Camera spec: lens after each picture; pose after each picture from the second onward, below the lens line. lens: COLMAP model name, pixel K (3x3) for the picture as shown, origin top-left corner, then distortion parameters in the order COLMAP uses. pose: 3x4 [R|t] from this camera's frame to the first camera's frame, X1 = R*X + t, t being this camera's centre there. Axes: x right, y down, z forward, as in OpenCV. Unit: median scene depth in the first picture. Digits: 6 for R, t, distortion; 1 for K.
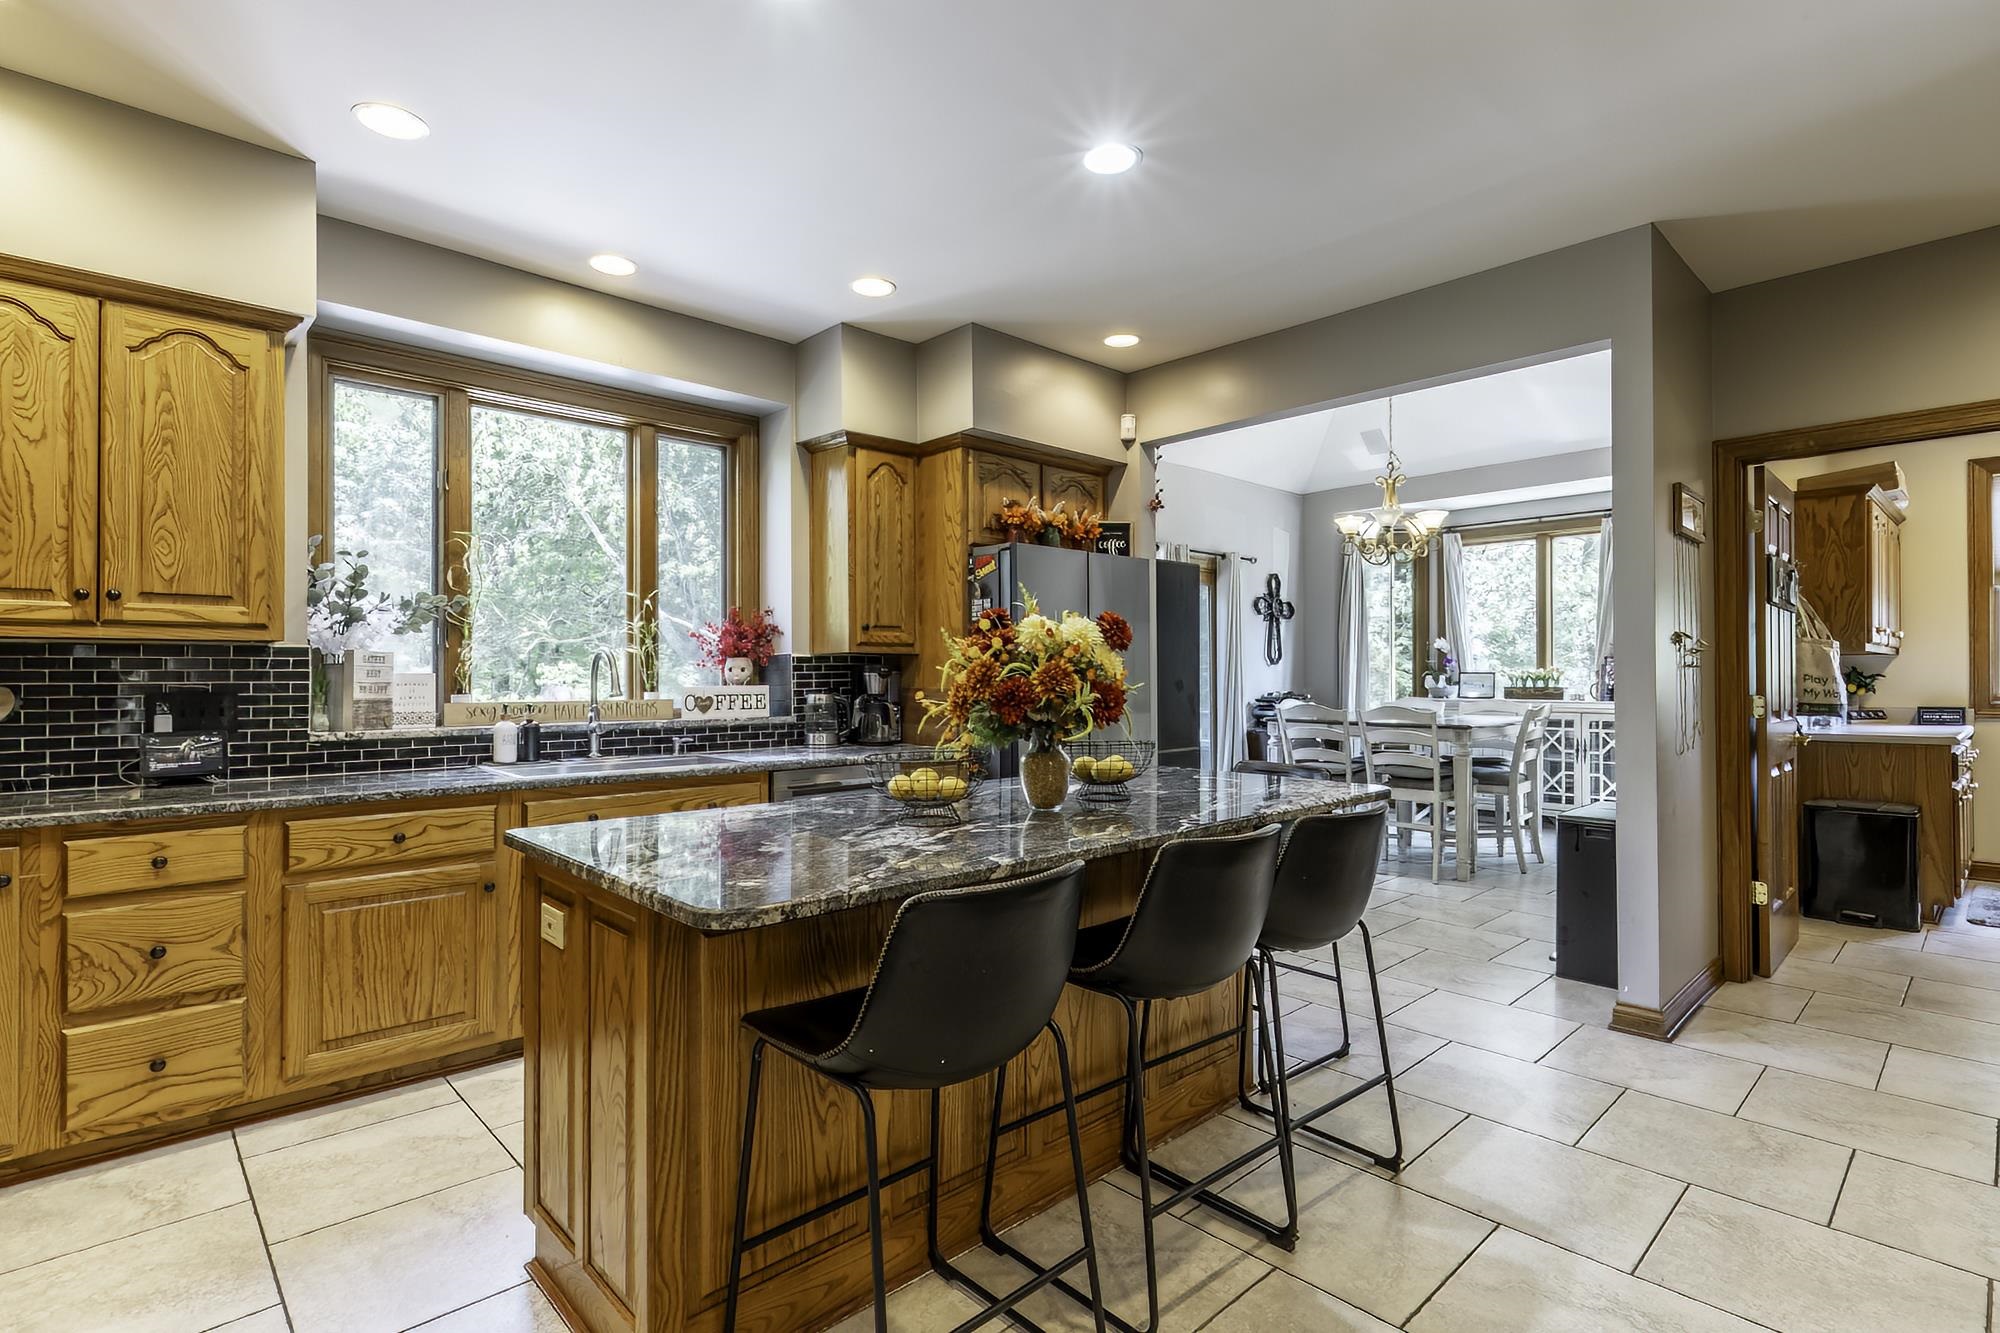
lens RADIAL K [[965.9, 0, 1003.8], [0, 965.9, 672.5], [0, 0, 1]] dist [-0.002088, 0.001953]
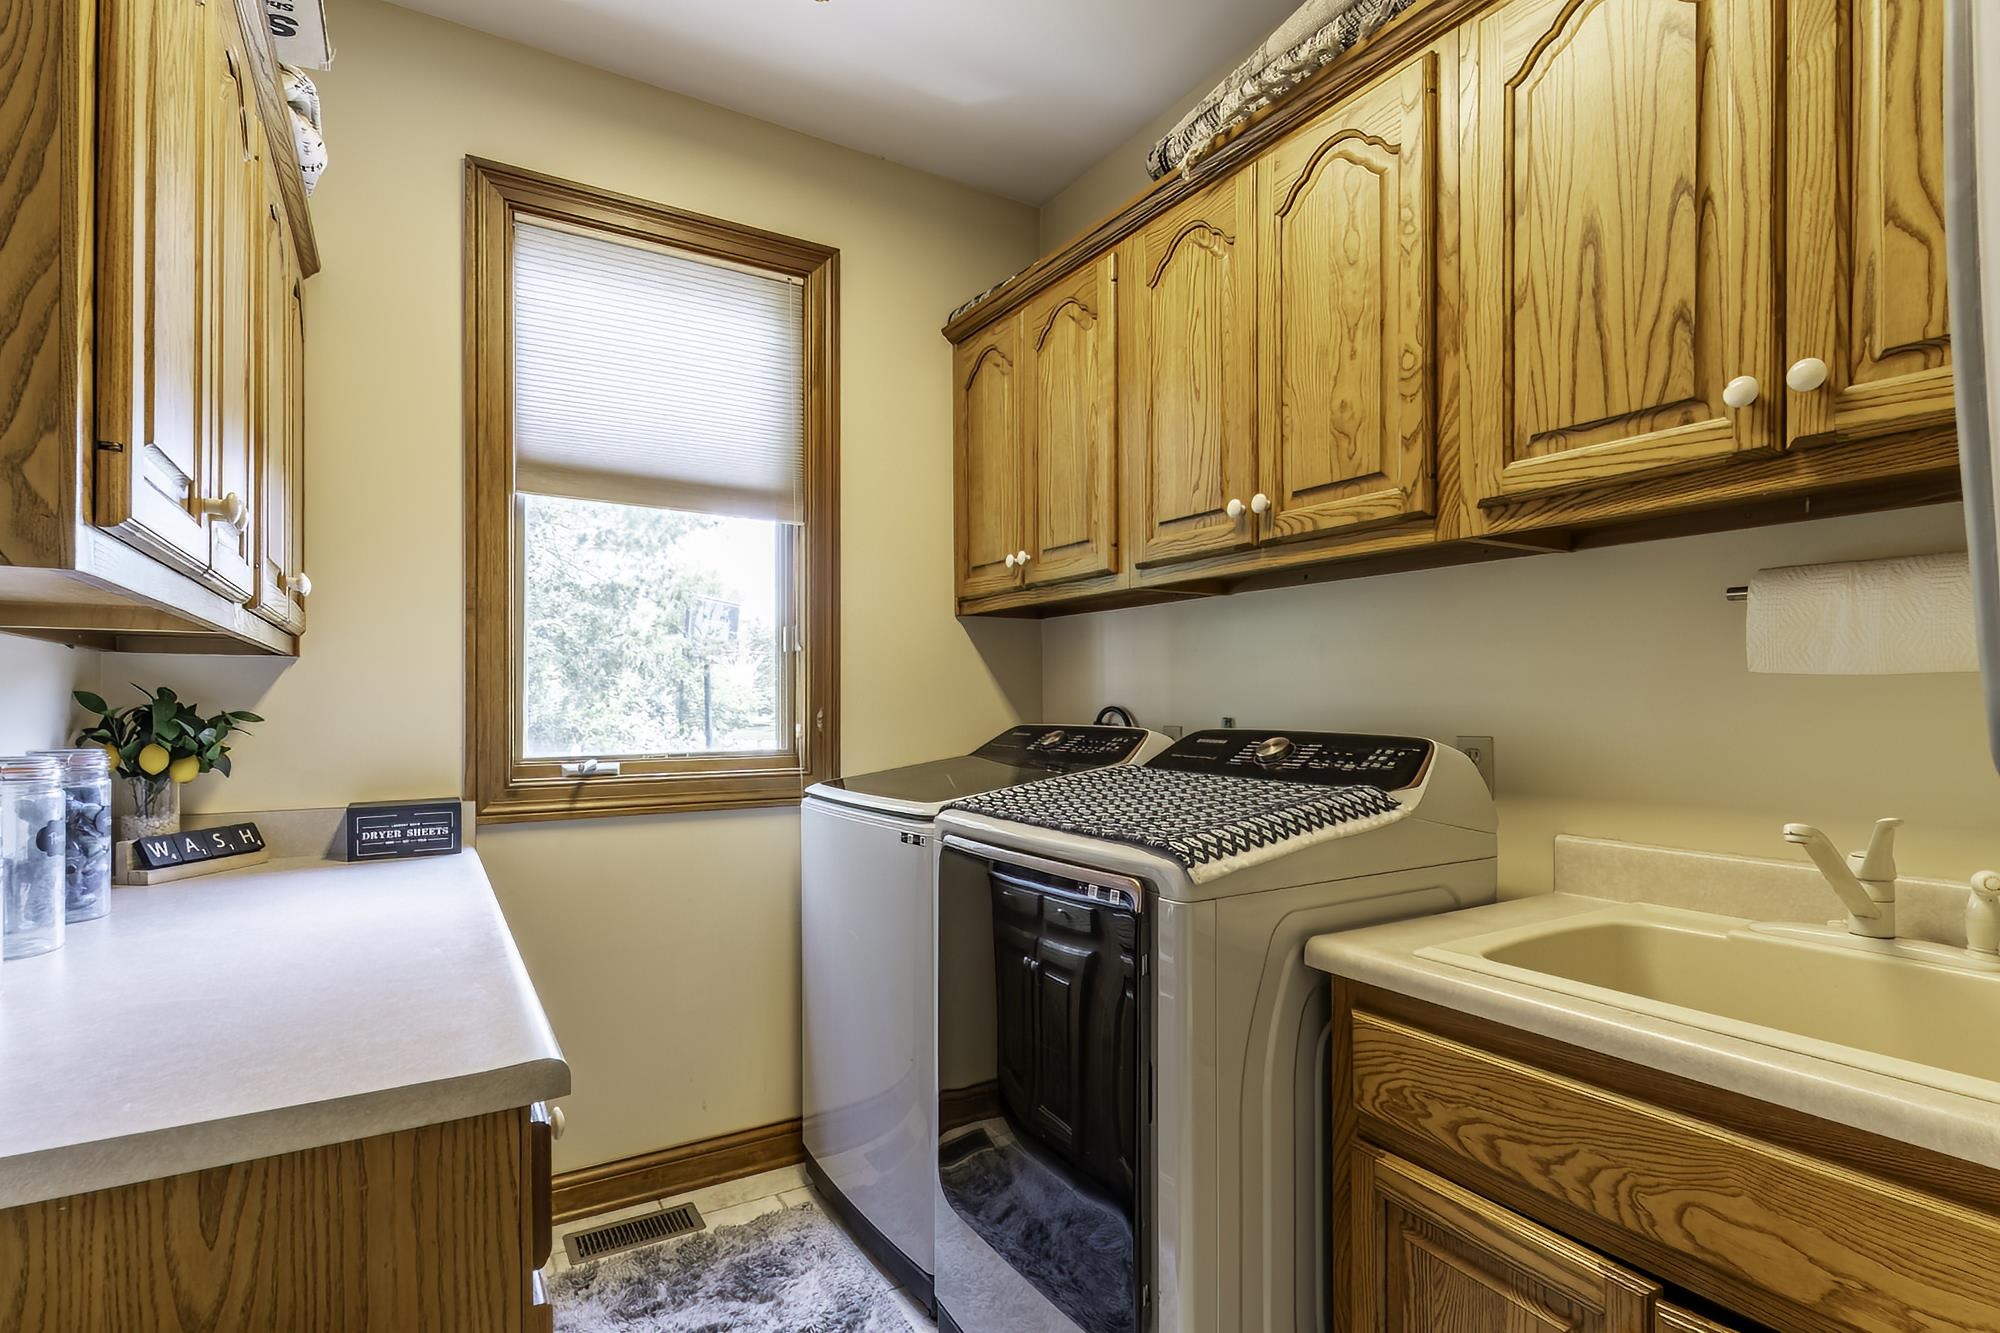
lens RADIAL K [[965.9, 0, 1007.2], [0, 965.9, 703.1], [0, 0, 1]] dist [-0.002088, 0.001953]
pose [[0.208138, 0.001692, 0.978098, 0.953822], [-0.003392, 0.999994, -0.001008, -0.003192], [-0.978094, -0.003108, 0.208143, 1.011706]]
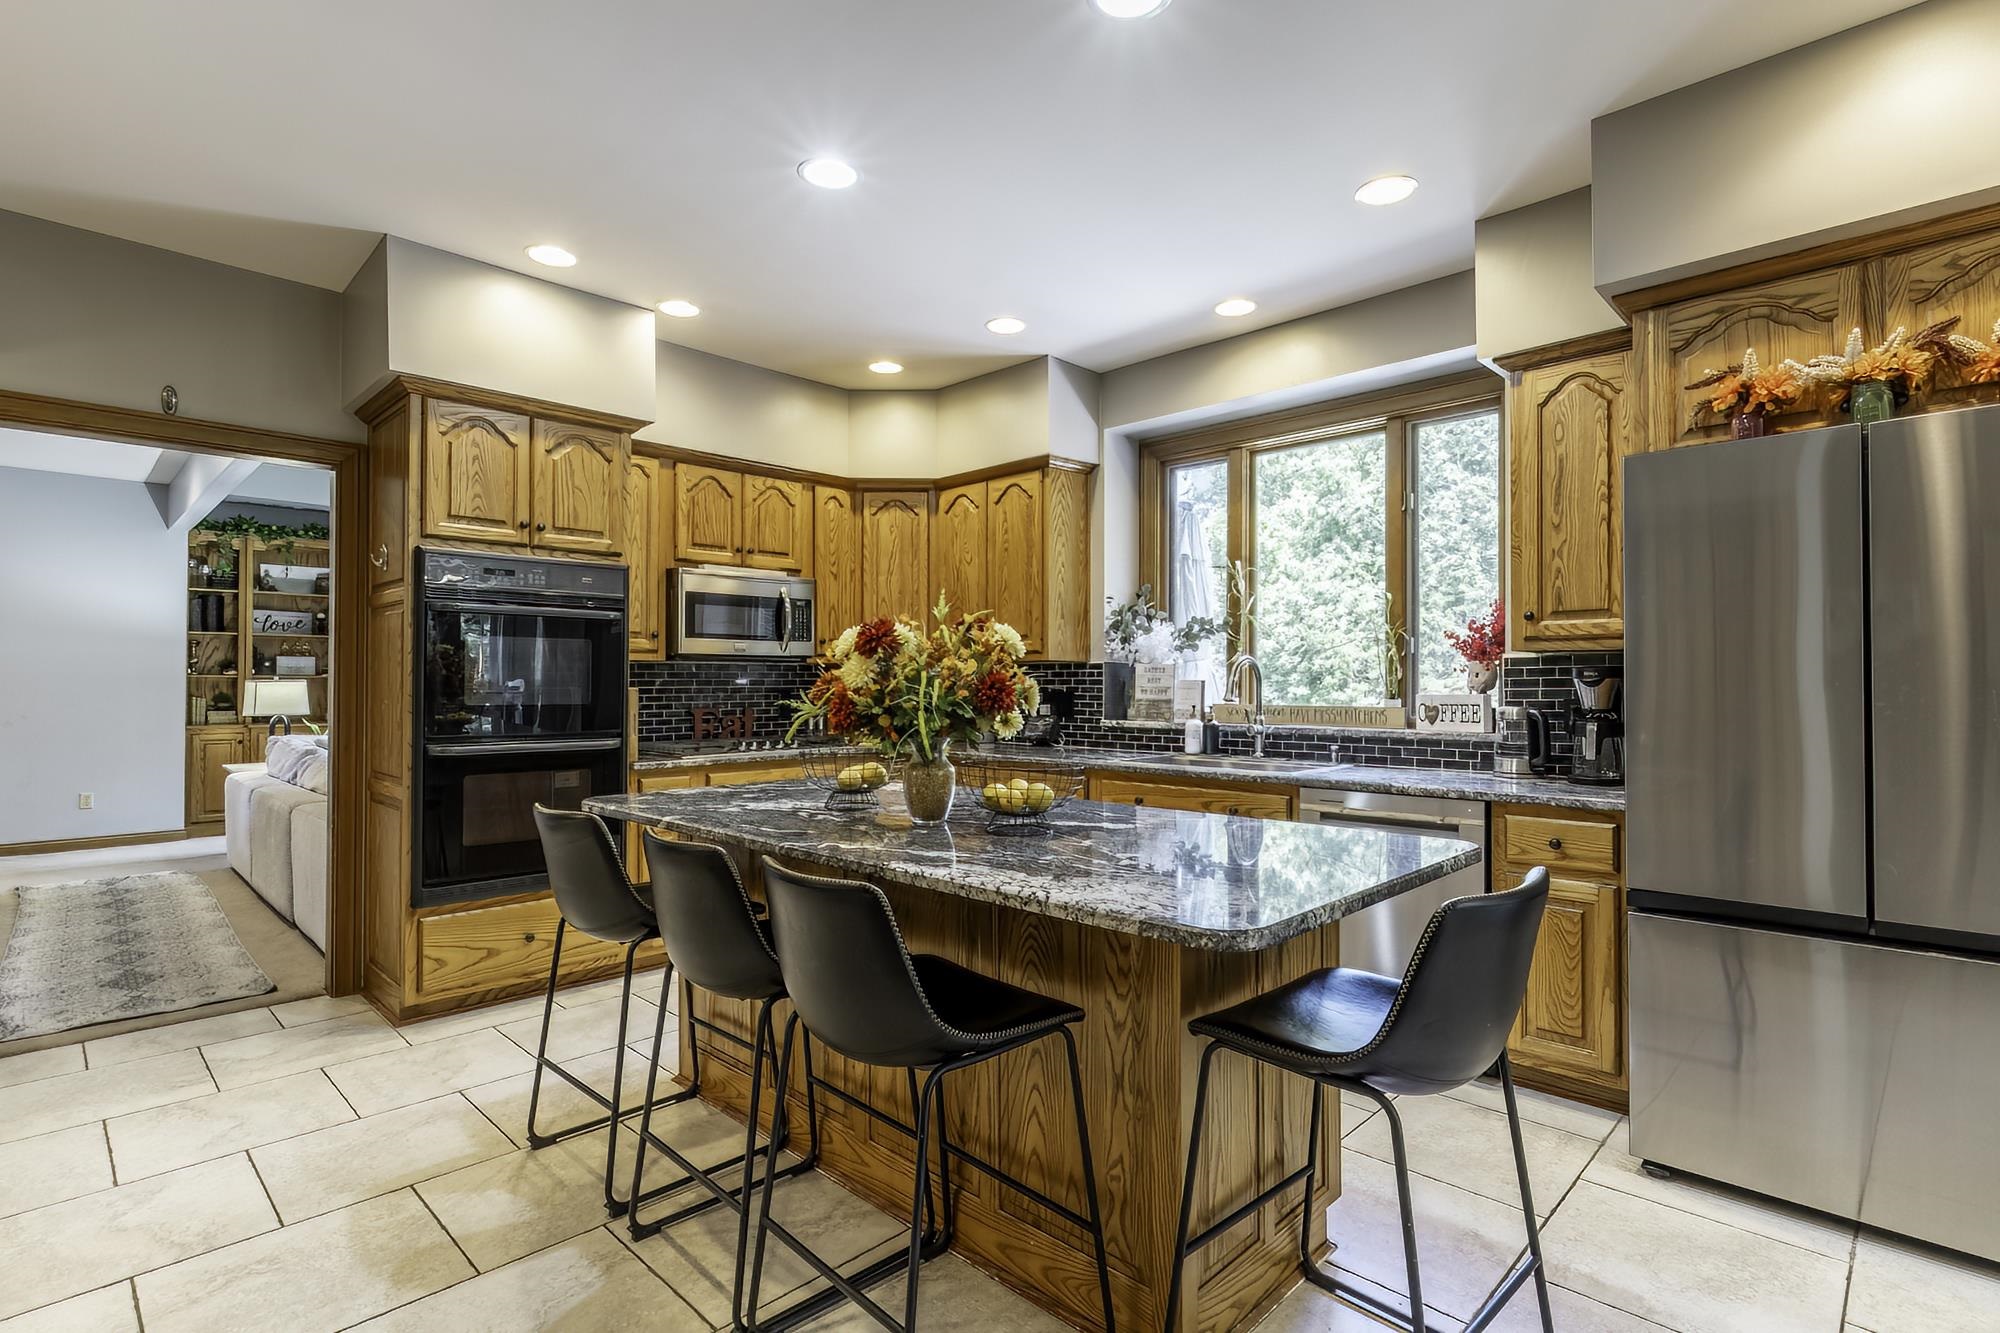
lens RADIAL K [[965.9, 0, 1000.4], [0, 965.9, 668.4], [0, 0, 1]] dist [-0.002088, 0.001953]
pose [[0.033258, -0.014997, -0.999334, 0.585770], [0.000182, 0.999887, -0.014999, 0.003792], [0.999447, 0.000317, 0.033257, 0.602600]]
